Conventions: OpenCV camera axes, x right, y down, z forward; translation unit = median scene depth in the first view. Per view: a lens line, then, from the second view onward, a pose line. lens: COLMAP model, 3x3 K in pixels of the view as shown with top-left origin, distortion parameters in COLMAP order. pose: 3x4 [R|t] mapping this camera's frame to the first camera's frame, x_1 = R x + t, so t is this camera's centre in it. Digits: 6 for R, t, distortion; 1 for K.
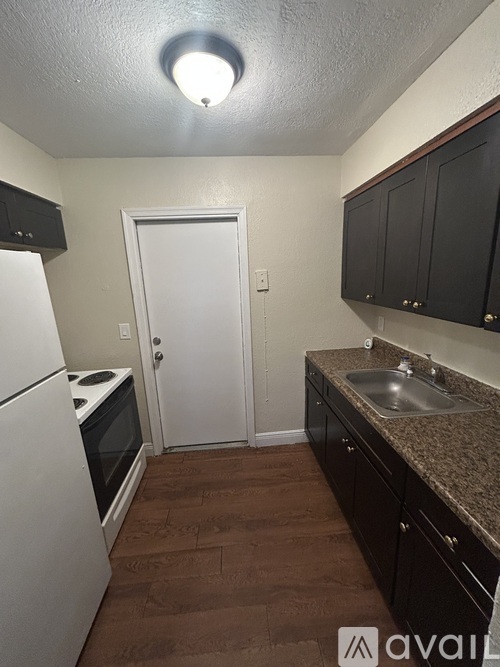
lens RADIAL K [[268.6, 0, 249.6], [0, 268.6, 334.3], [0, 0, 1]] dist [0.000756, -0.000374]
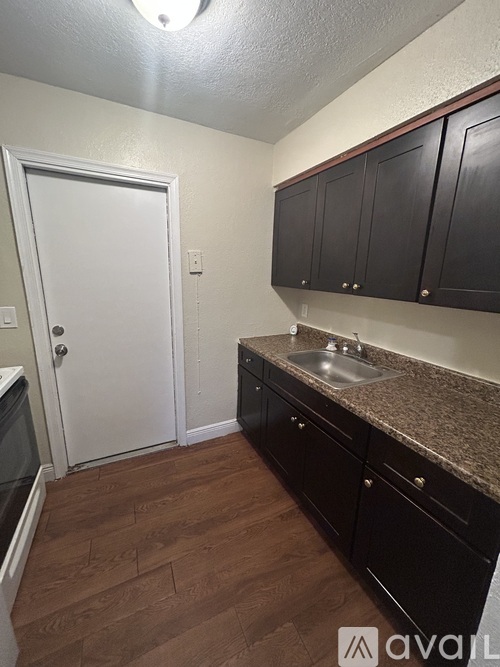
lens RADIAL K [[268.6, 0, 250.5], [0, 268.6, 333.9], [0, 0, 1]] dist [0.000756, -0.000374]
pose [[0.926737, -0.022401, 0.375042, -0.150335], [0.021414, 0.999748, 0.006800, 0.050481], [-0.375100, 0.001730, 0.926983, 0.090795]]
